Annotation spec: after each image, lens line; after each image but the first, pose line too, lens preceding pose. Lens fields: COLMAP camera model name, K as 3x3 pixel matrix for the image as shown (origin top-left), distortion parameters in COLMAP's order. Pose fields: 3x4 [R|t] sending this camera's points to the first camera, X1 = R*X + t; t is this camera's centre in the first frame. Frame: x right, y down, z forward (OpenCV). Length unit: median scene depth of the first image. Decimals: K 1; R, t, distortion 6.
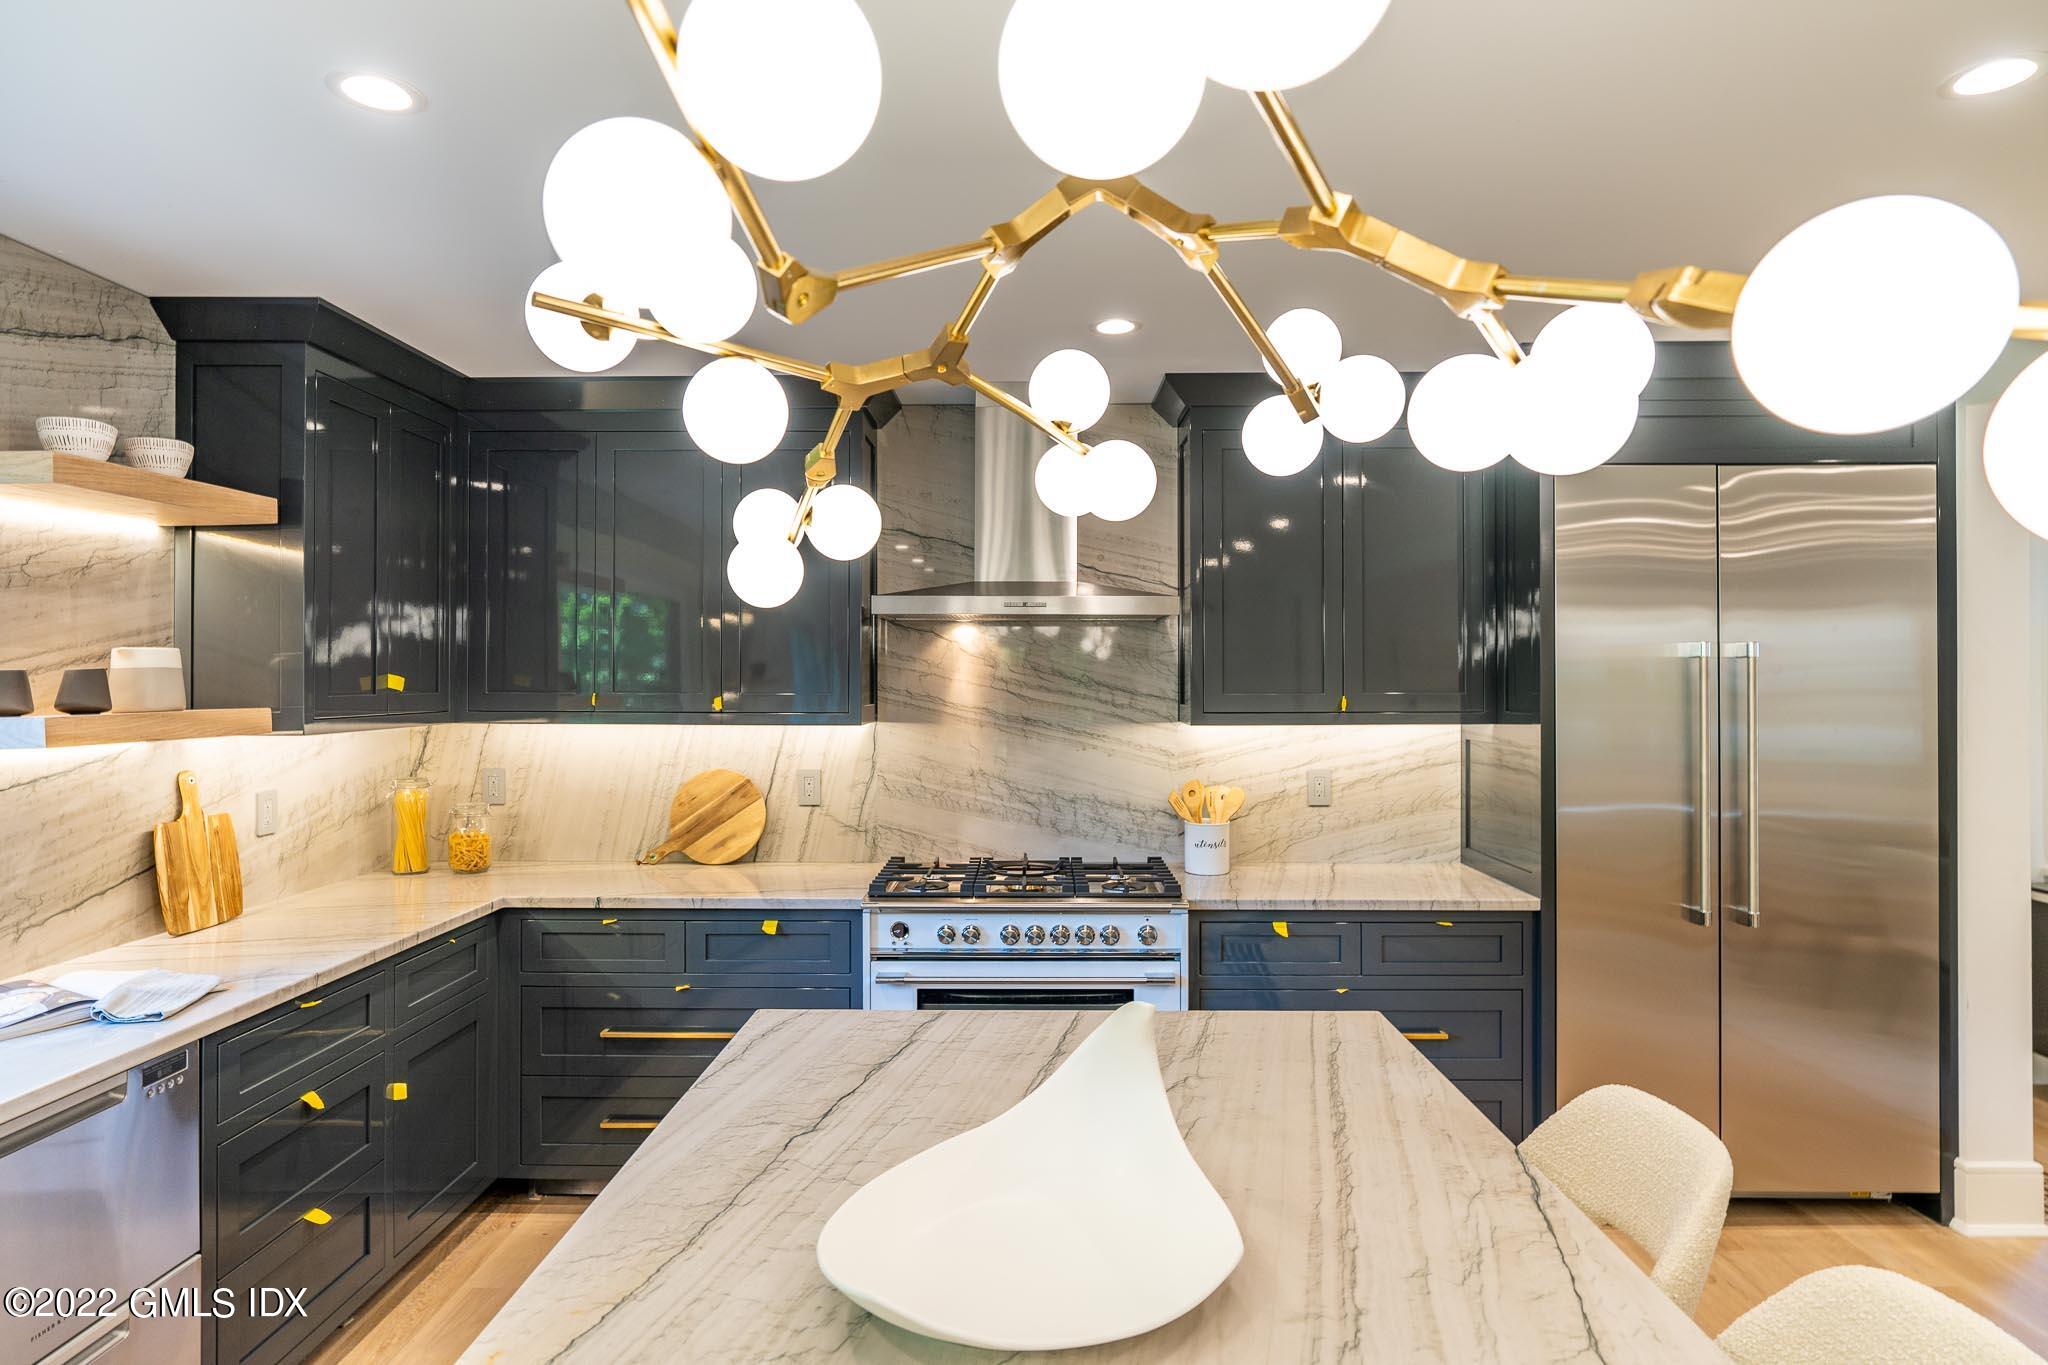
lens RADIAL K [[1097.3, 0, 995.8], [0, 1097.3, 674.5], [0, 0, 1]] dist [-0.005604, 0.003528]
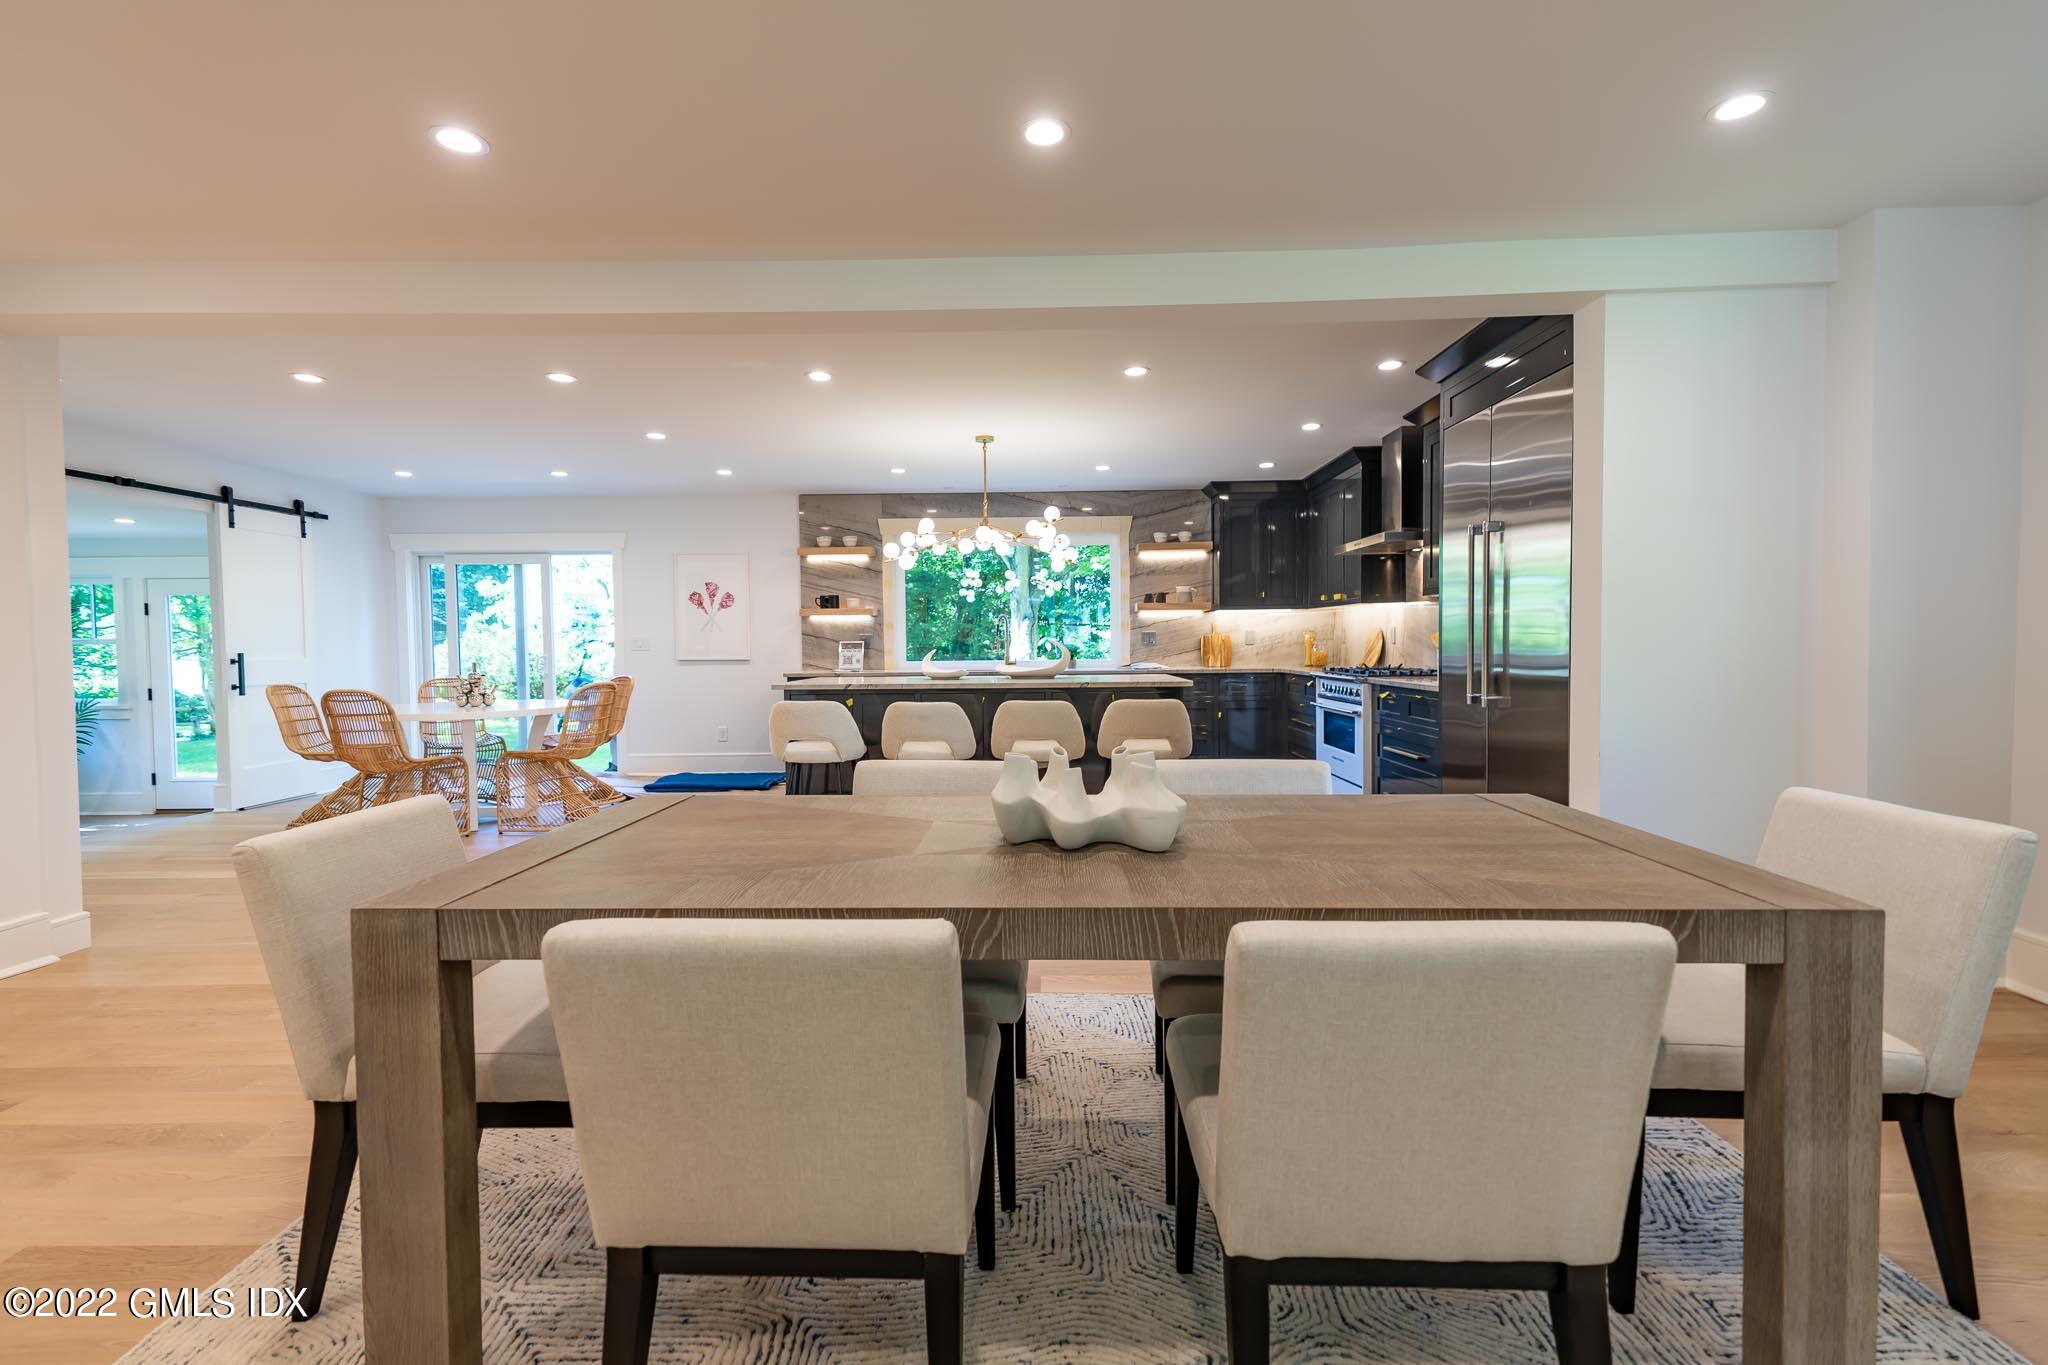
lens RADIAL K [[937.8, 0, 1019.0], [0, 937.8, 676.8], [0, 0, 1]] dist [0.016998, -0.002059]
pose [[-0.002497, 0.037195, -0.999305, 1.981912], [0.015805, 0.999185, 0.037151, 0.125431], [0.999872, -0.015701, -0.003082, 0.337981]]
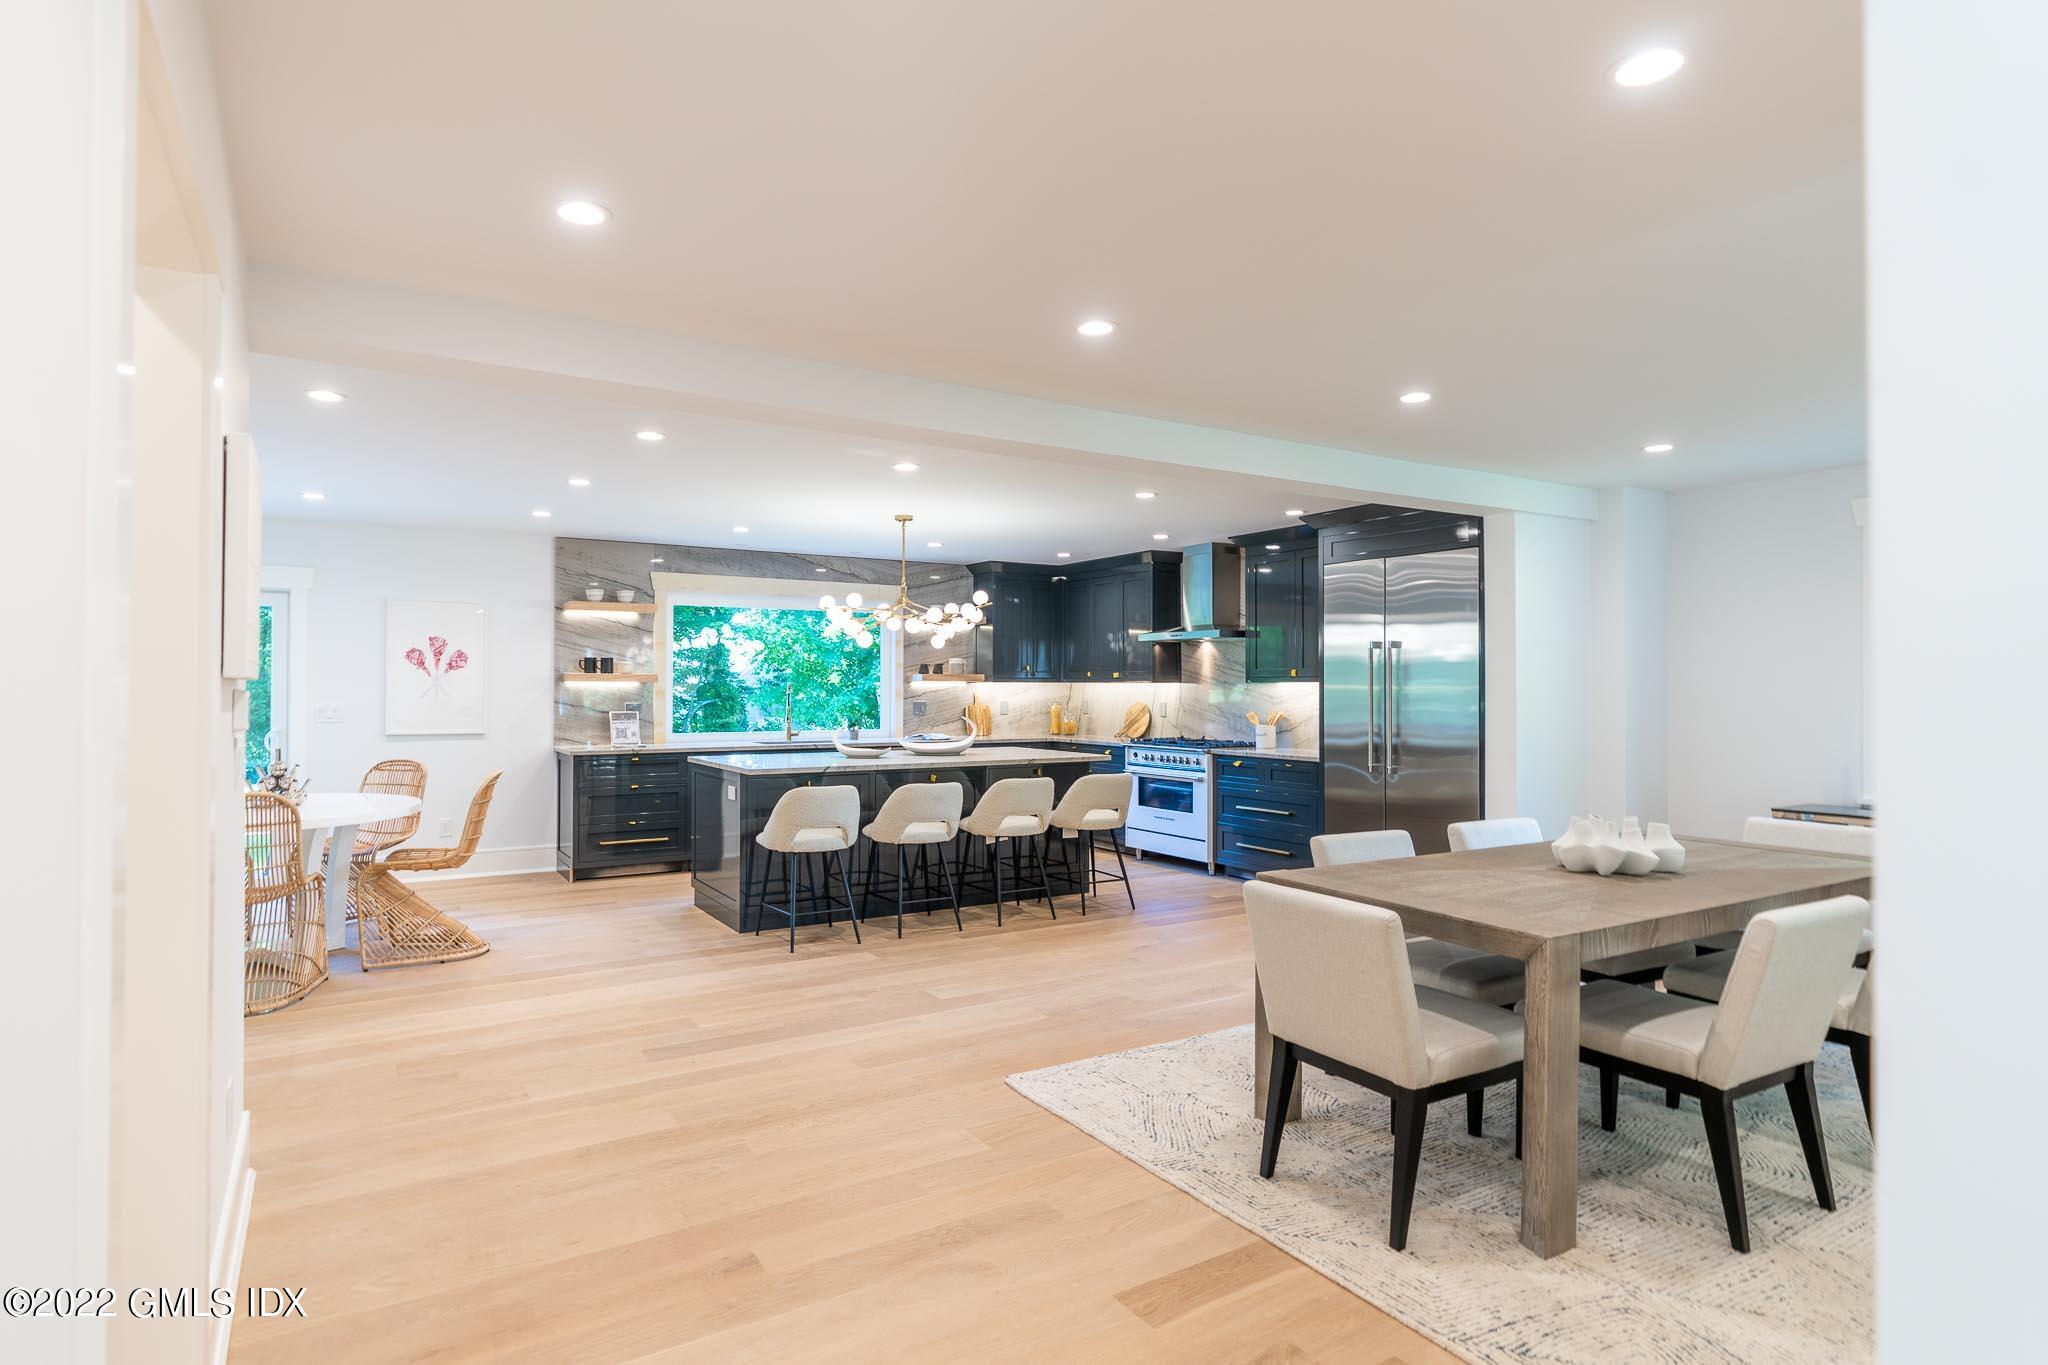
lens RADIAL K [[1079.9, 0, 961.6], [0, 1079.9, 680.4], [0, 0, 1]] dist [-0.007037, 0.001517]
pose [[0.524078, -0.002196, -0.851668, 2.011189], [0.001928, 0.999997, -0.001392, 0.046832], [0.851668, -0.000913, 0.524080, -0.808561]]
